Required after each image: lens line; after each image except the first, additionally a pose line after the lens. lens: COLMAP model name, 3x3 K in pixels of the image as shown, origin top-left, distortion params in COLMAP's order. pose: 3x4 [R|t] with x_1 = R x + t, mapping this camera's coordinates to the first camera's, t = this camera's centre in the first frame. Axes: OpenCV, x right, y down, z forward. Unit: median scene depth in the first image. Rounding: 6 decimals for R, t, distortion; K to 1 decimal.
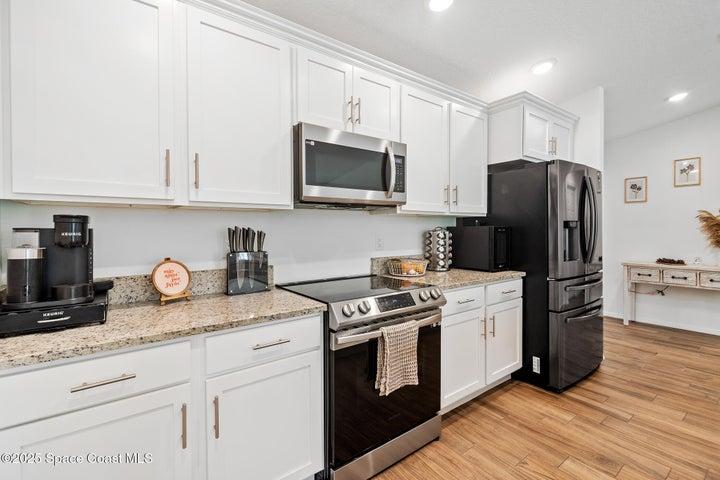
lens RADIAL K [[326.8, 0, 359.5], [0, 326.8, 235.6], [0, 0, 1]] dist [0.000754, -0.000118]
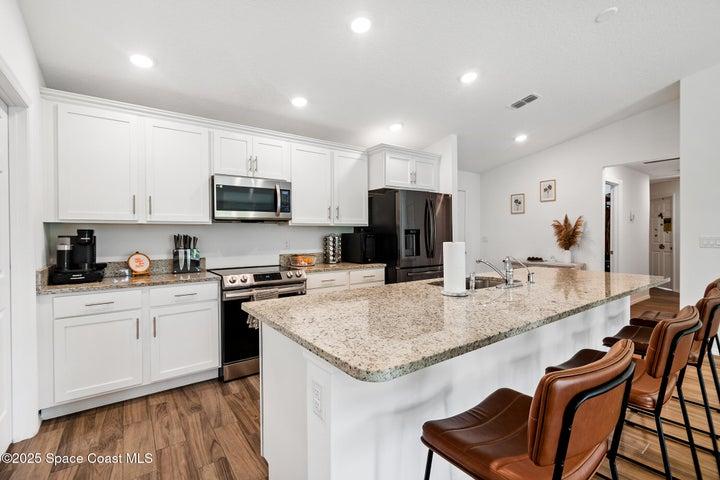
lens RADIAL K [[325.1, 0, 360.0], [0, 325.1, 240.0], [0, 0, 1]] dist [-0.001043, -0.000280]
pose [[0.999887, -0.003458, -0.014599, 0.575267], [0.003402, 0.999987, -0.003891, 0.011862], [0.014612, 0.003841, 0.999886, -0.668378]]
